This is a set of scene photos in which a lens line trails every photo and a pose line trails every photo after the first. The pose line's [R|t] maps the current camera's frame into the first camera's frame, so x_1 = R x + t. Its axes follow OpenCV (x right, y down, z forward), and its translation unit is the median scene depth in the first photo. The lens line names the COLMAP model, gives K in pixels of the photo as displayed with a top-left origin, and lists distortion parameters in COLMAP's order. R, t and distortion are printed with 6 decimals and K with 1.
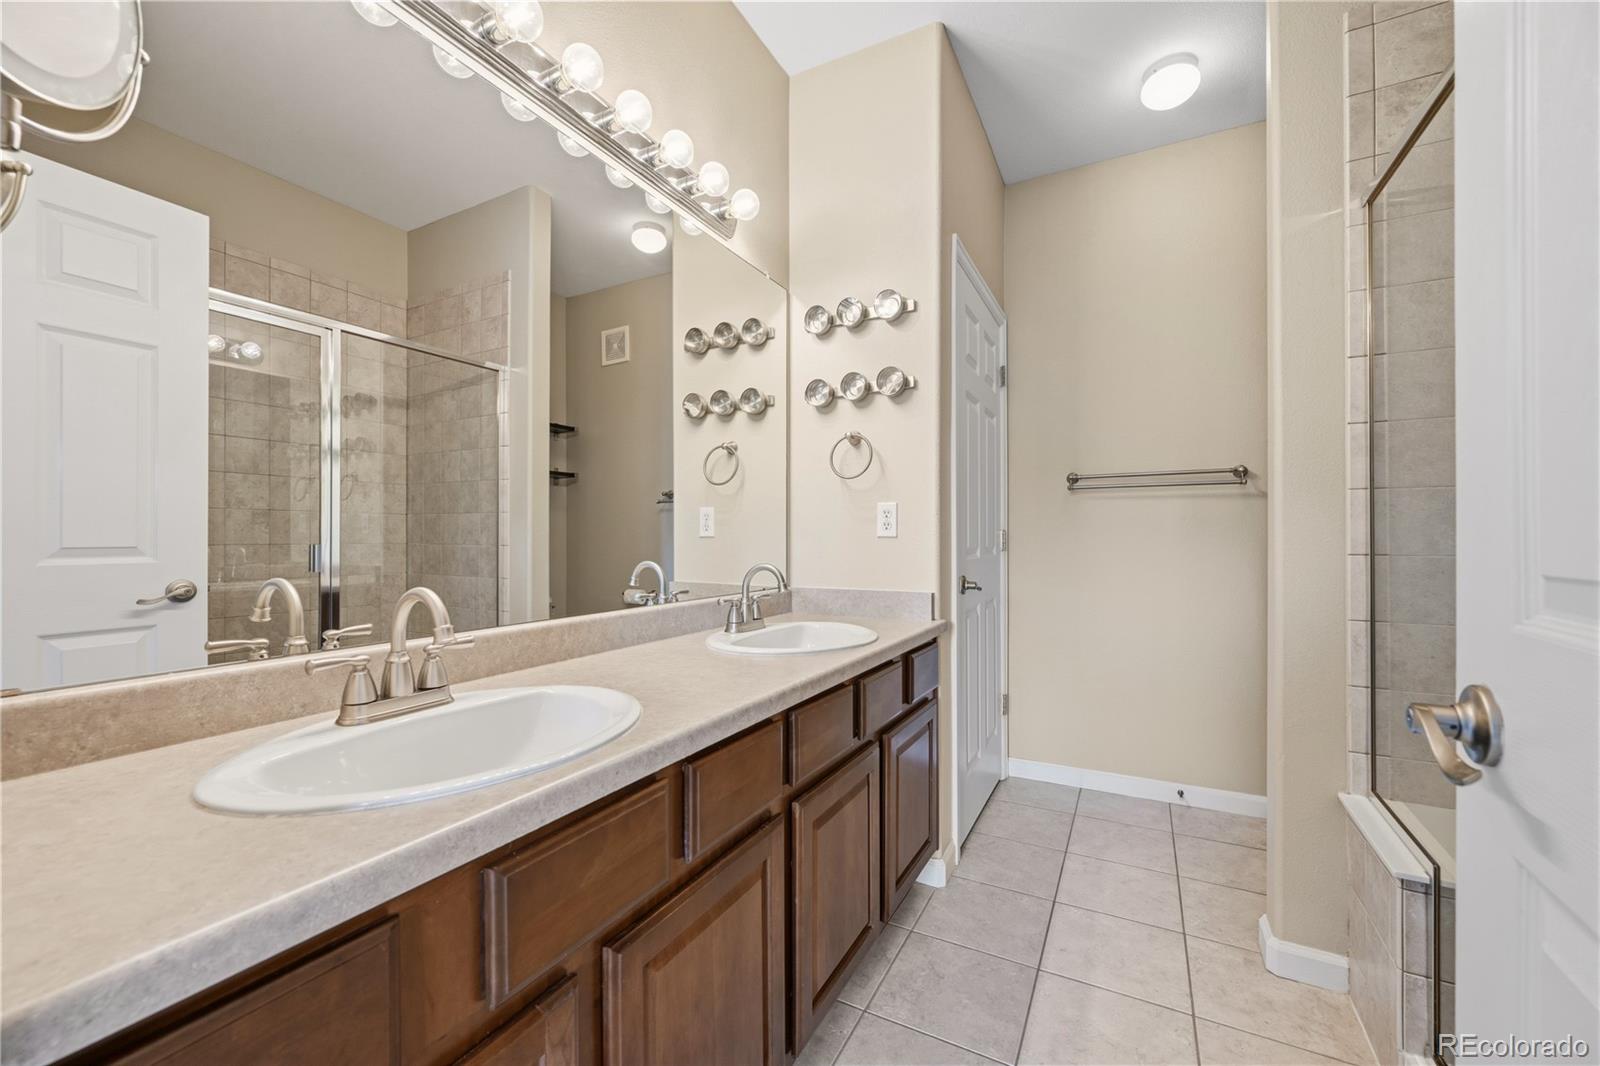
lens RADIAL K [[627.1, 0, 802.2], [0, 627.1, 537.8], [0, 0, 1]] dist [-0.002661, -0.001037]
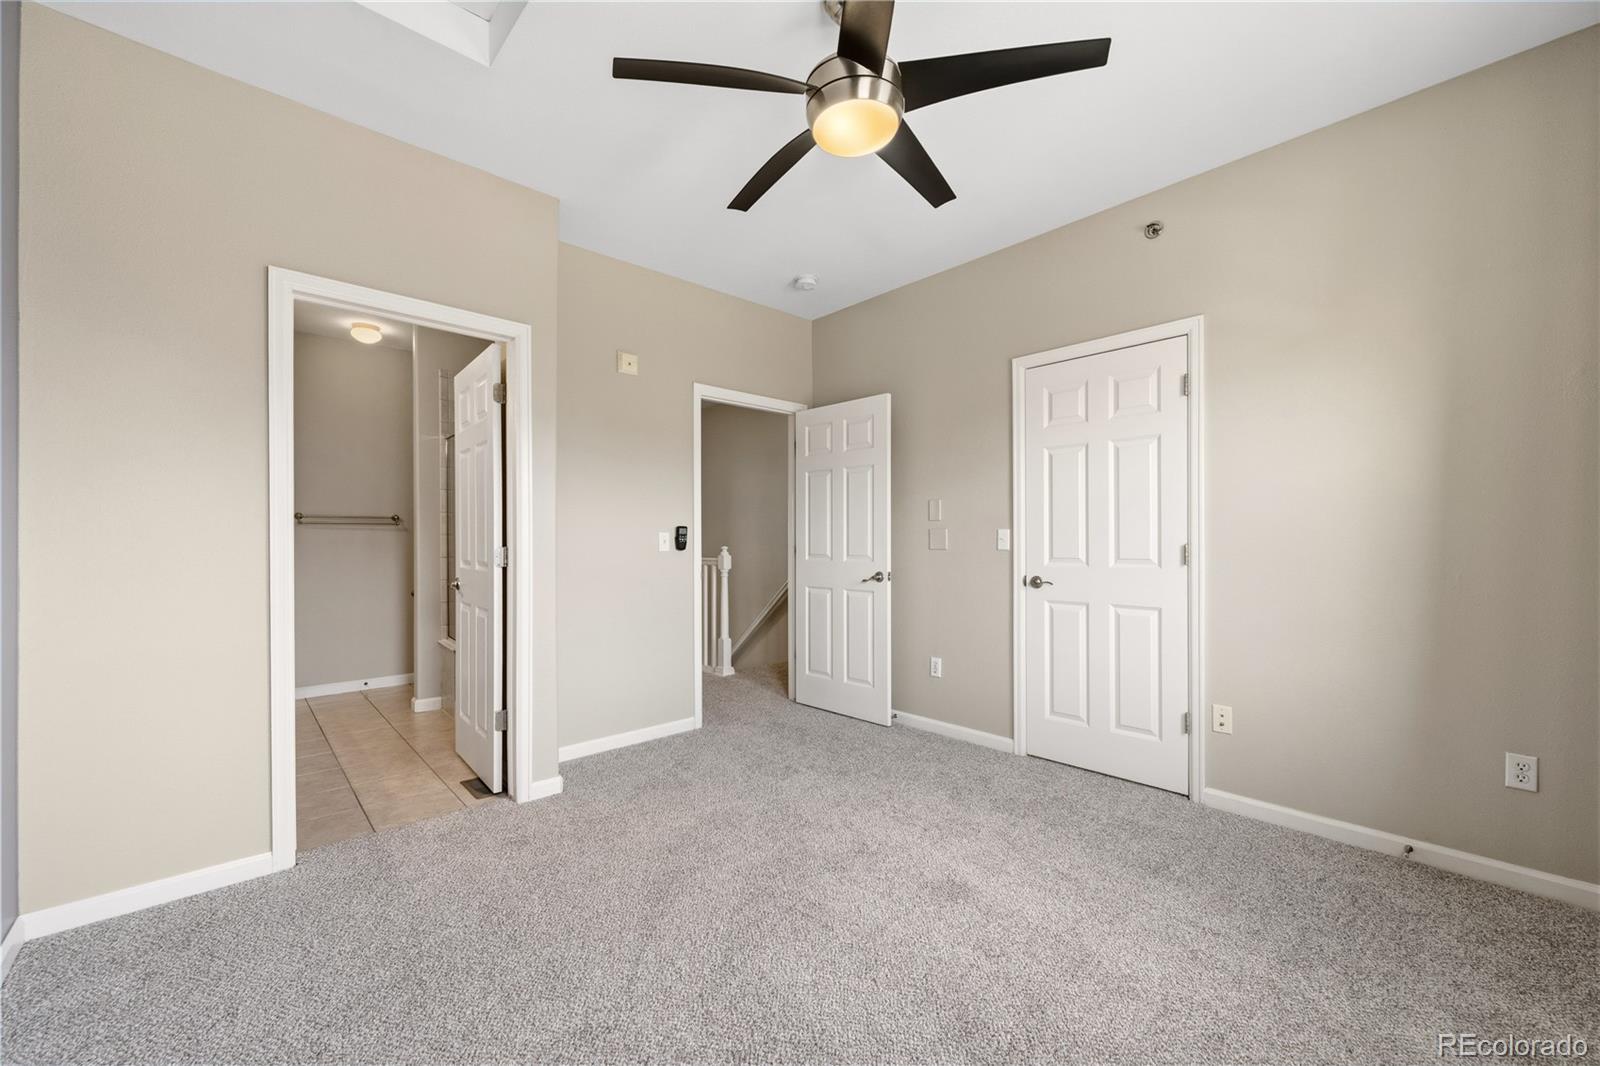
lens RADIAL K [[627.1, 0, 802.5], [0, 627.1, 540.7], [0, 0, 1]] dist [-0.002661, -0.001037]
pose [[0.336629, 0.001240, 0.941637, -0.766793], [0.001170, 0.999998, -0.001735, -0.027726], [-0.941637, 0.001686, 0.336626, -0.924189]]
